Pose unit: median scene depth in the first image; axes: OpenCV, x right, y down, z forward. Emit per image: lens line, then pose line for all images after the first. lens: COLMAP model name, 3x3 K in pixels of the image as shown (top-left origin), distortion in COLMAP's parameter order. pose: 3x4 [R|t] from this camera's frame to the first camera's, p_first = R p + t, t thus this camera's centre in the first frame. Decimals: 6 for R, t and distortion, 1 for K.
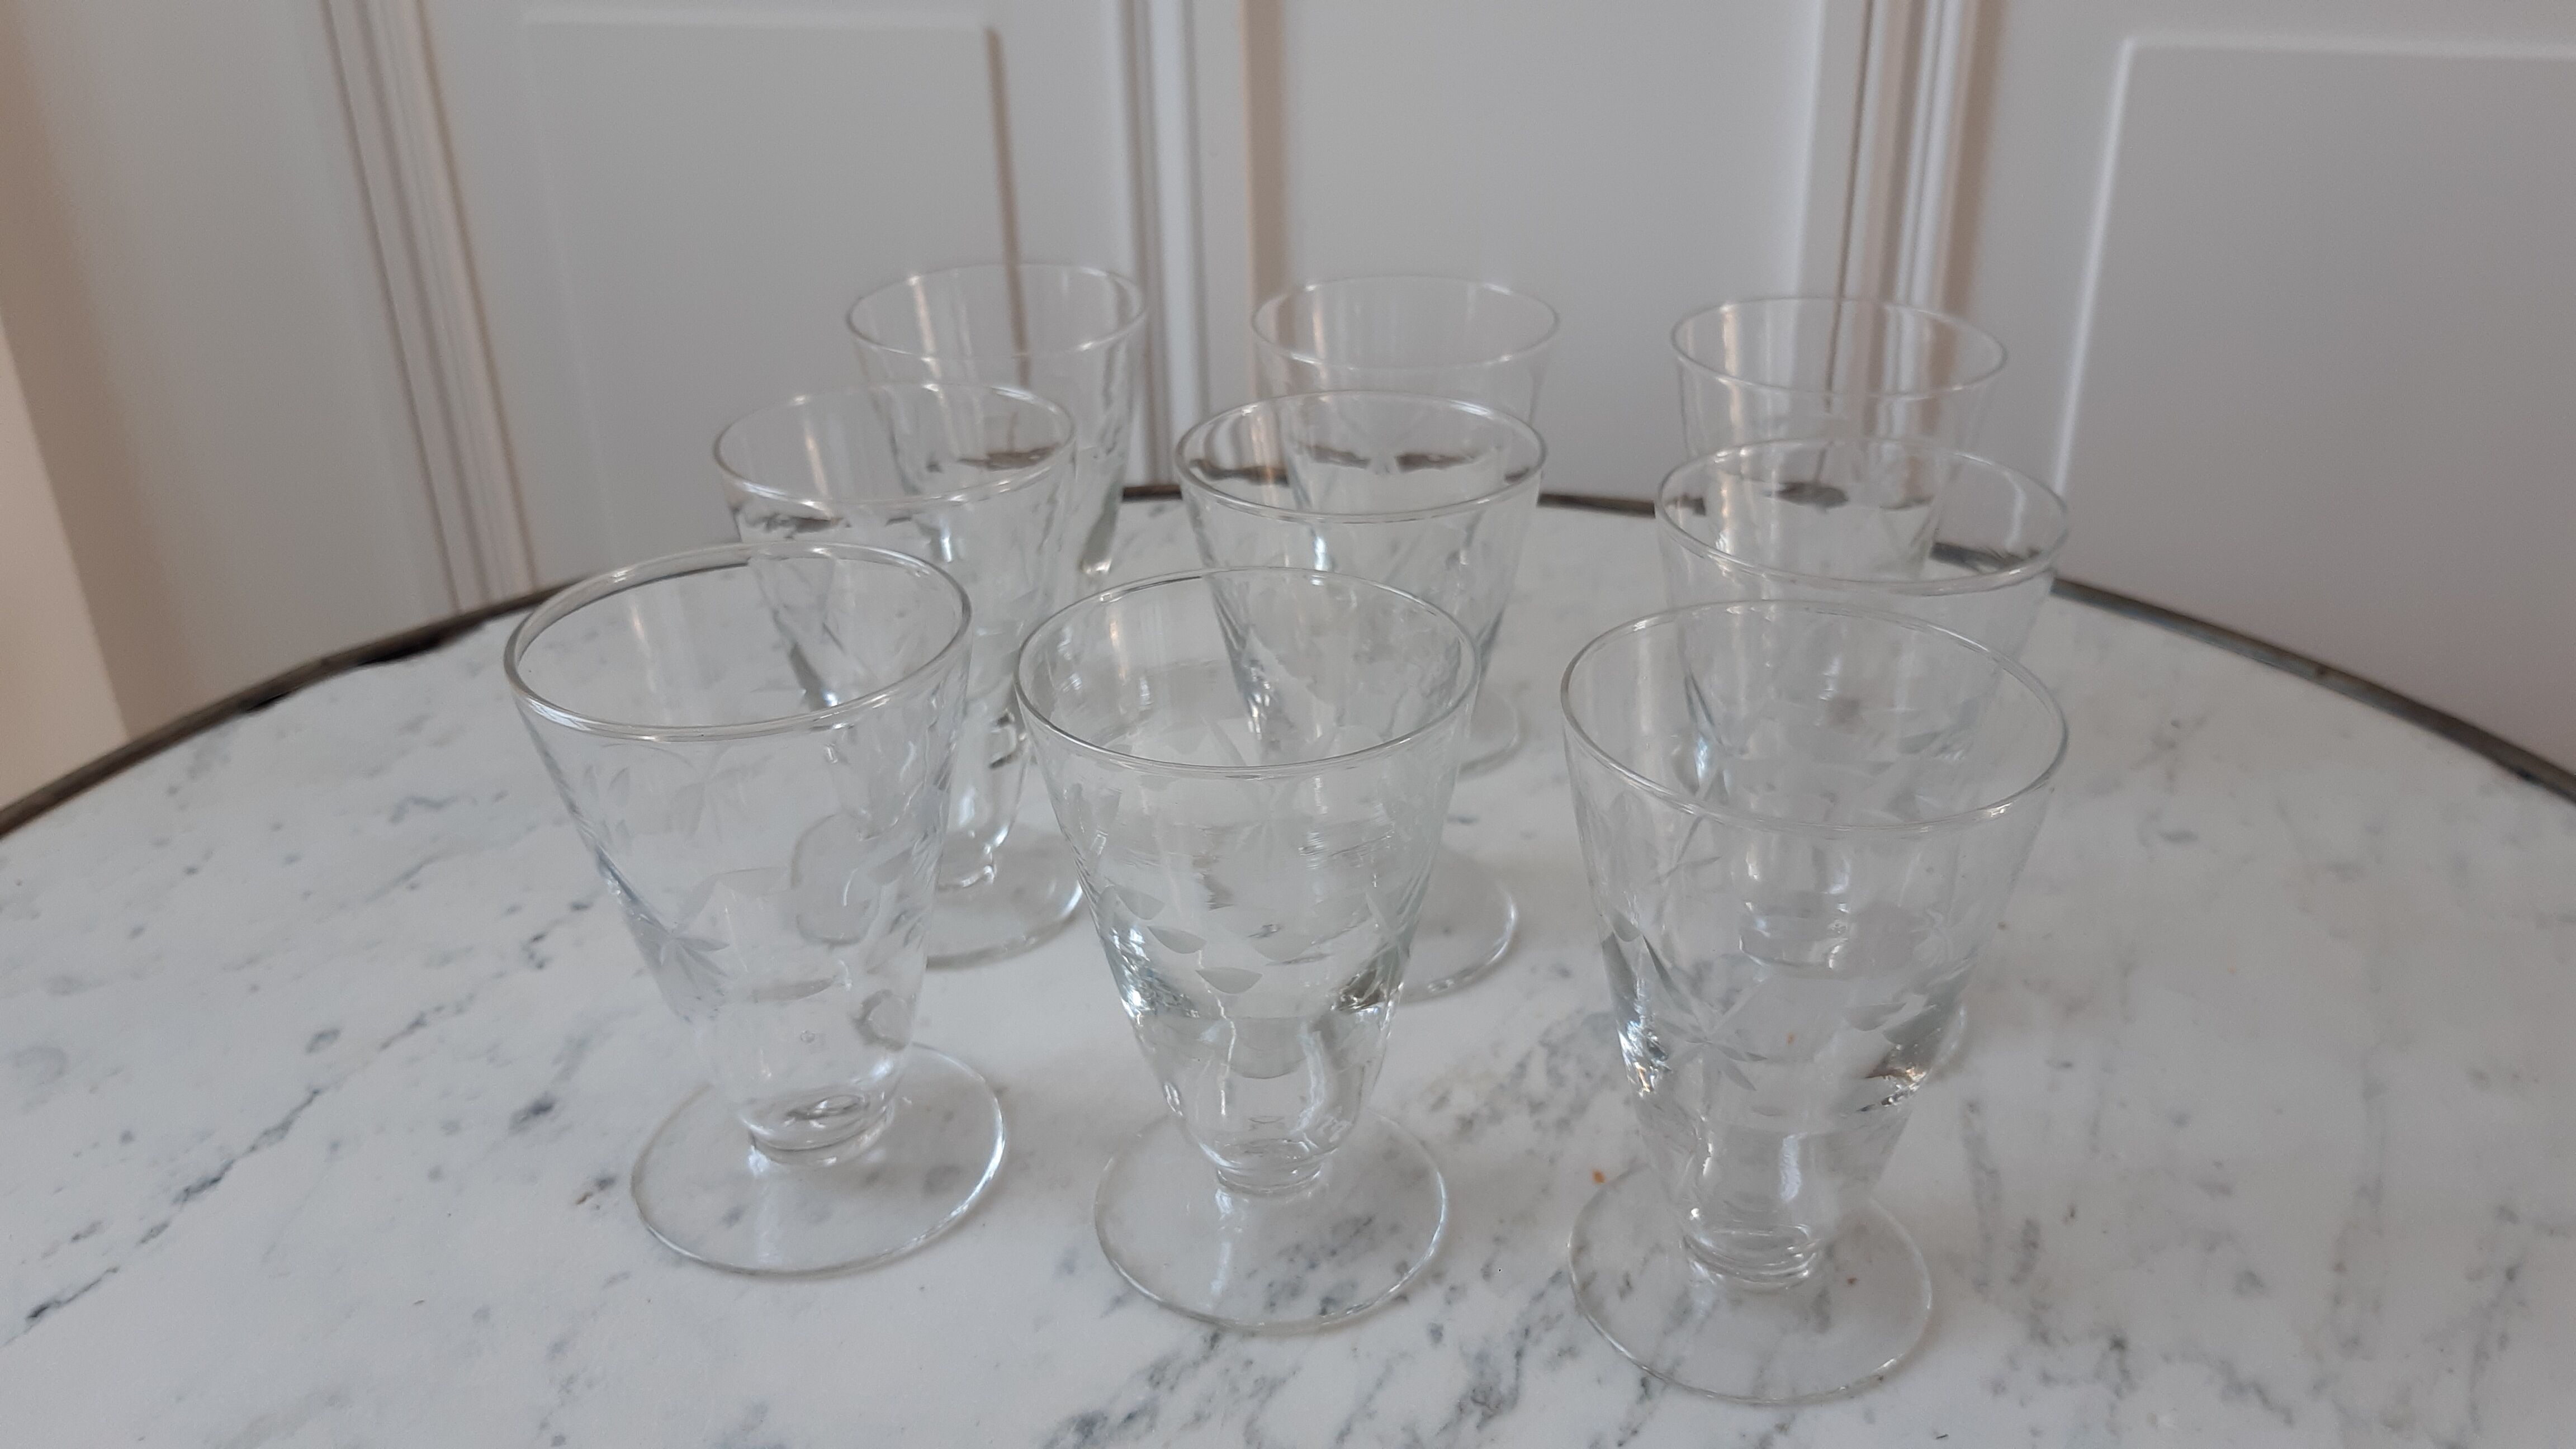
lens RADIAL K [[2135.9, 0, 1288.0], [0, 2135.9, 724.5], [0, 0, 1]] dist [0.037805, -0.098105]
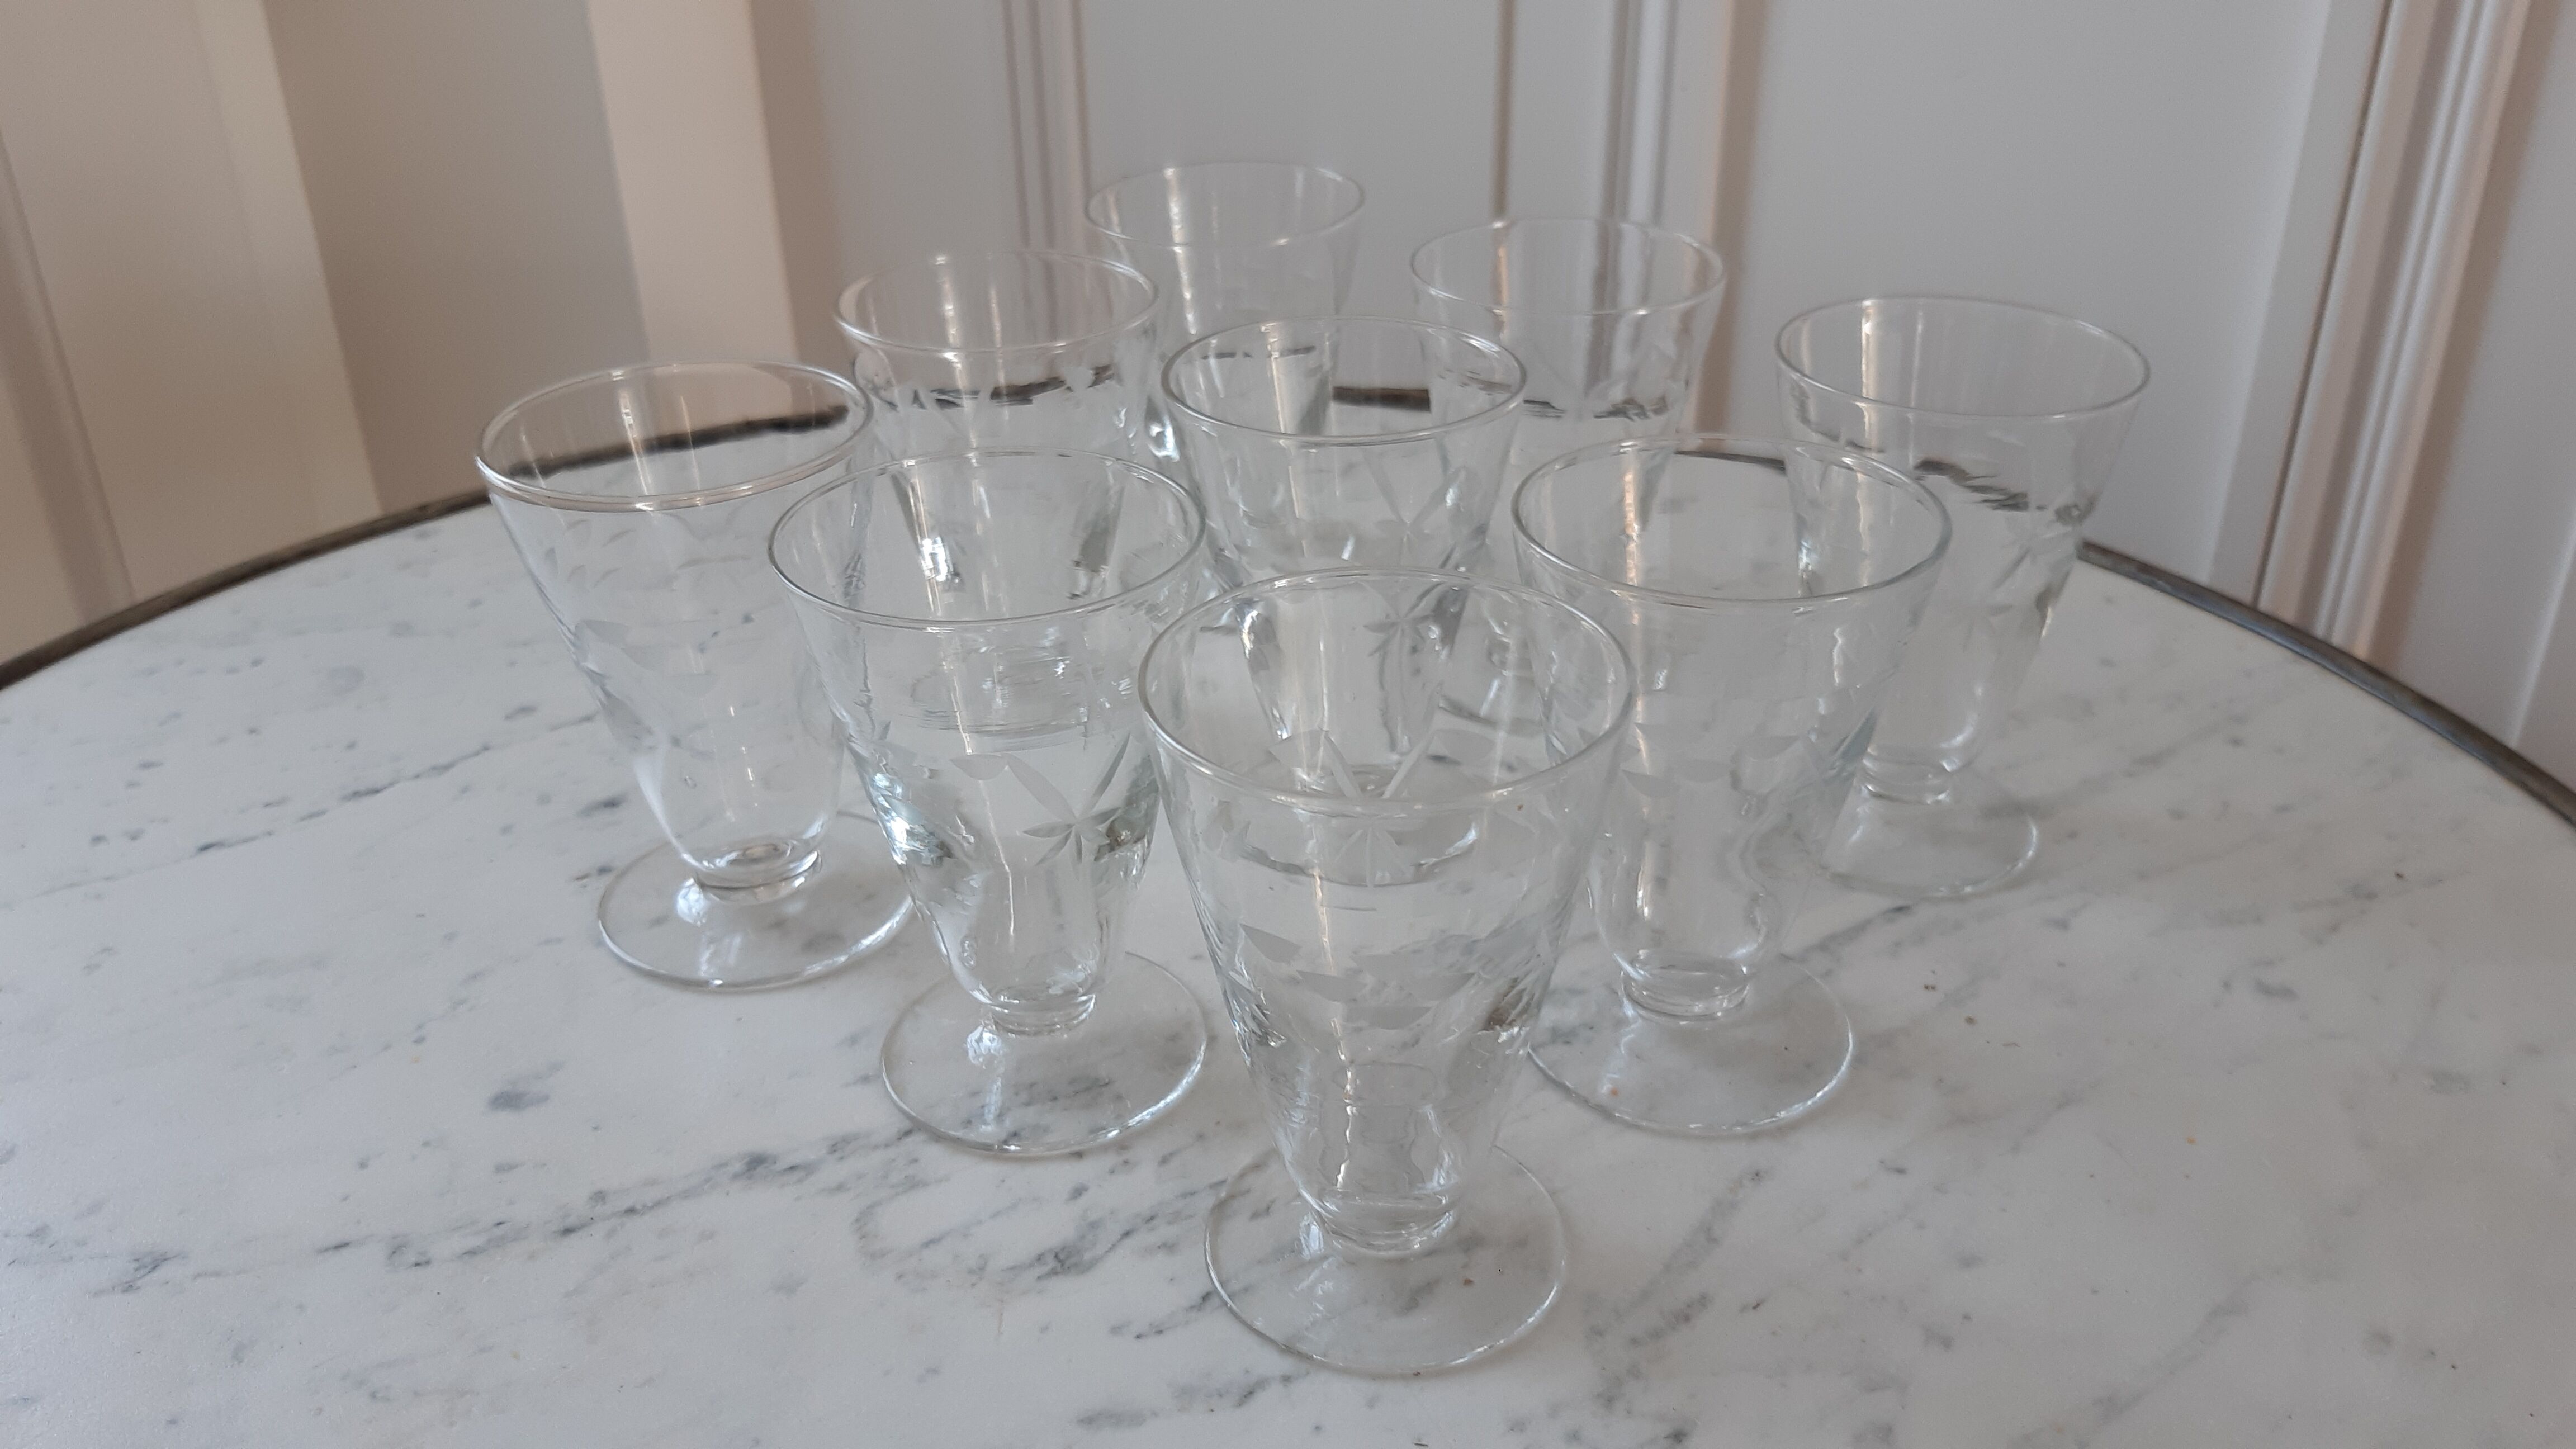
lens RADIAL K [[2093.3, 0, 1288.0], [0, 2093.3, 724.5], [0, 0, 1]] dist [0.037559, -0.005282]
pose [[0.881069, 0.227999, -0.414408, 0.516308], [-0.212141, 0.973570, 0.084608, -0.051097], [0.422745, 0.013368, 0.906150, 0.088758]]
